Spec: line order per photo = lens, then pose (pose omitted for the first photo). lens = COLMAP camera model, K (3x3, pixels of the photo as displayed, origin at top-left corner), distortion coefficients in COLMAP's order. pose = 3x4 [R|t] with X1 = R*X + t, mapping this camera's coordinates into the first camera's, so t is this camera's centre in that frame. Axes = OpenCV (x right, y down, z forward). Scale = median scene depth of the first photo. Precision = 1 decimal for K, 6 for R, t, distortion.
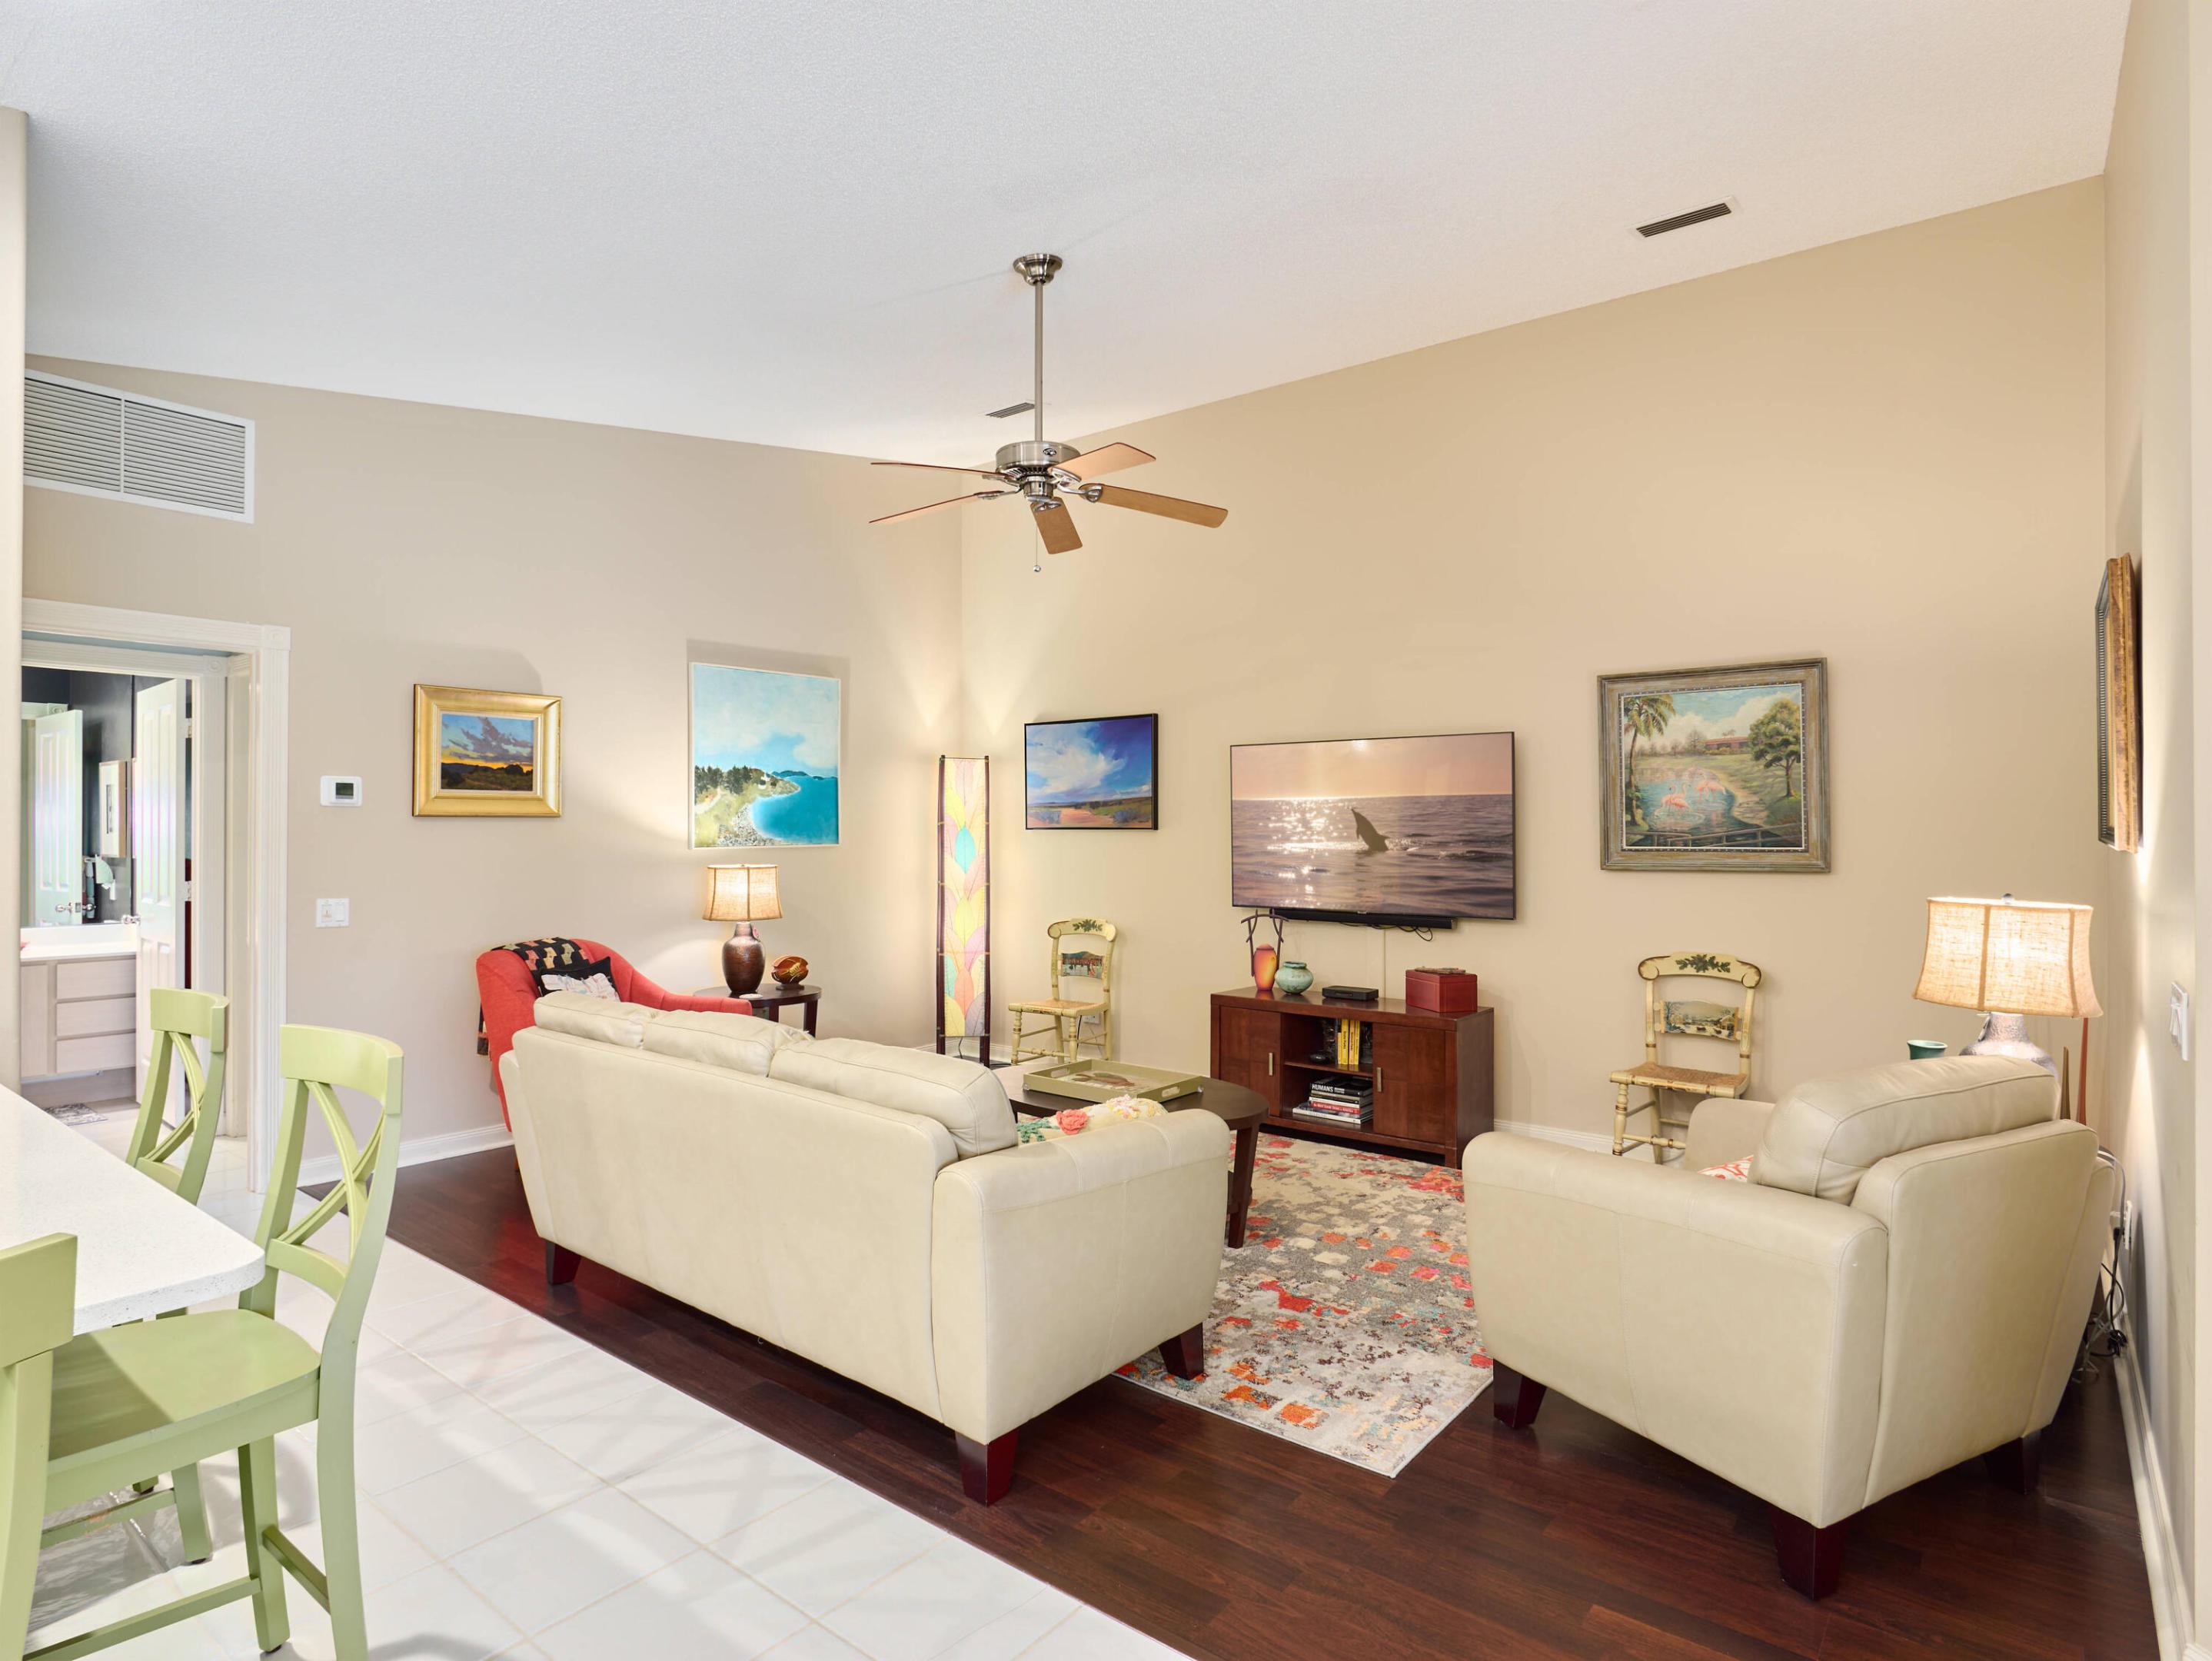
lens RADIAL K [[1191.8, 0, 1103.5], [0, 1191.8, 824.0], [0, 0, 1]] dist [-0.004650, -0.000125]
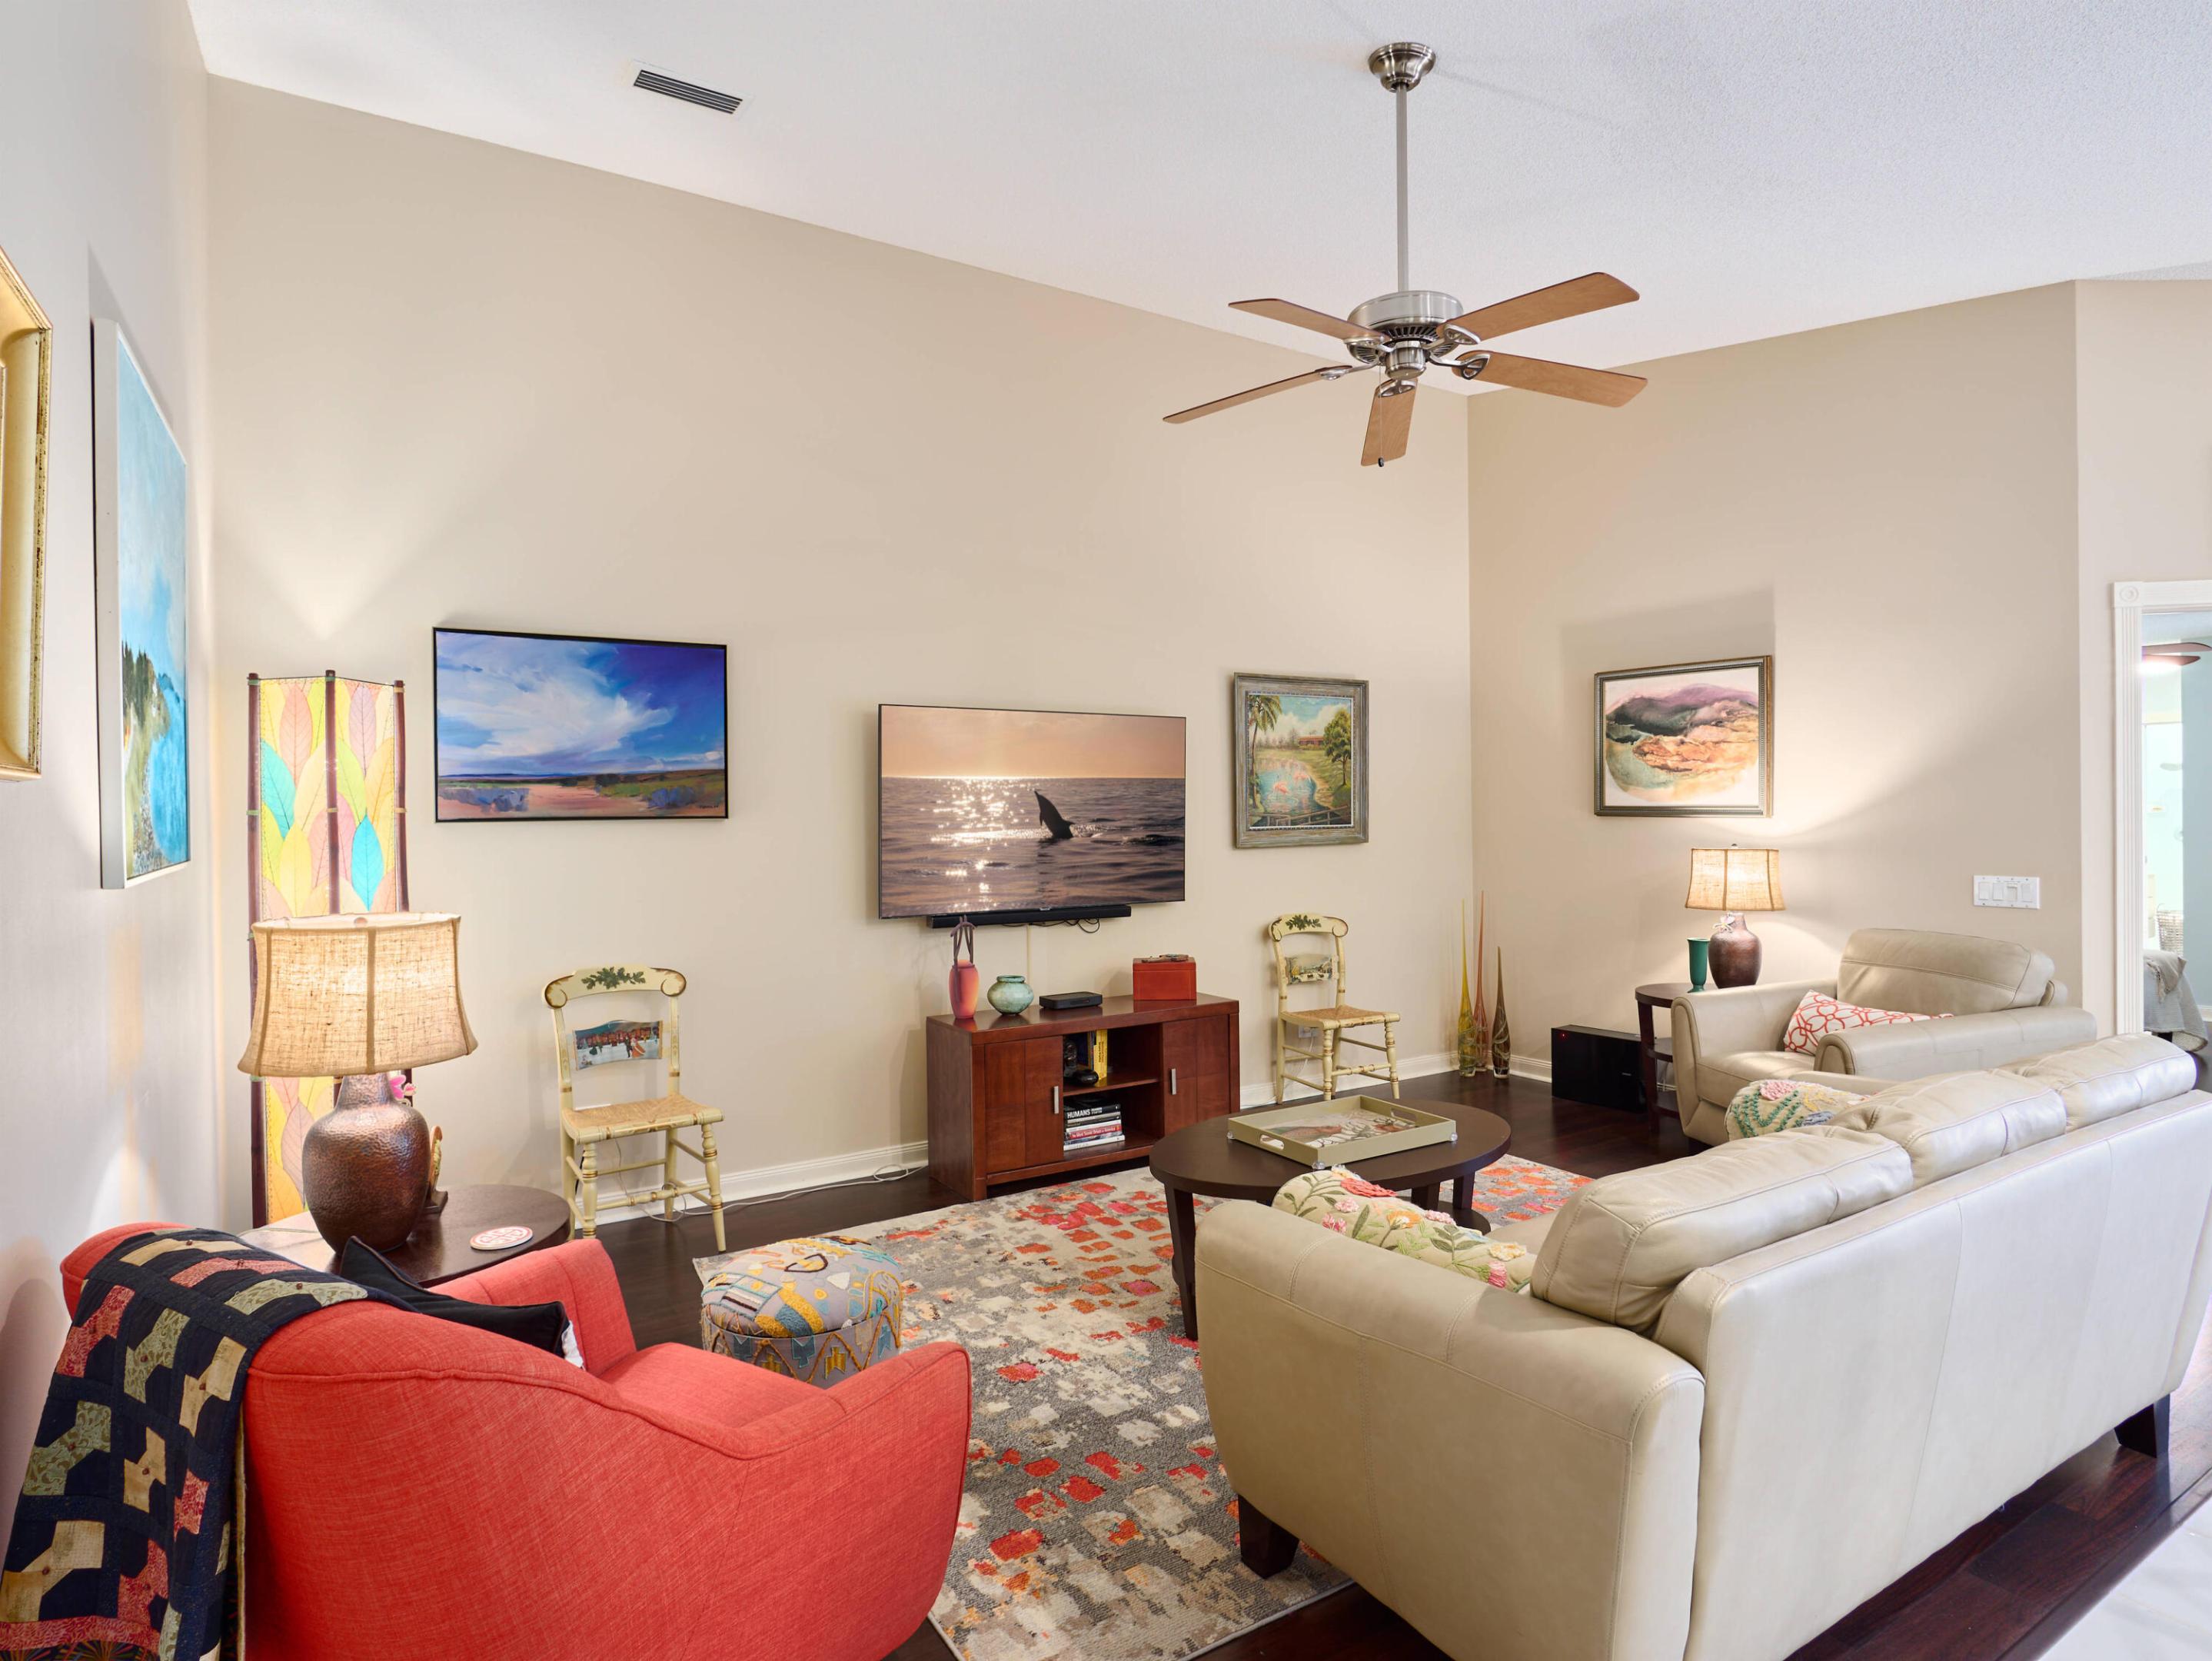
lens RADIAL K [[1191.8, 0, 1103.5], [0, 1191.8, 824.0], [0, 0, 1]] dist [-0.004650, -0.000125]
pose [[0.337005, -0.018574, 0.941320, -0.592833], [0.003058, 0.999822, 0.018634, -0.004756], [-0.941498, -0.003401, 0.337002, 0.661657]]
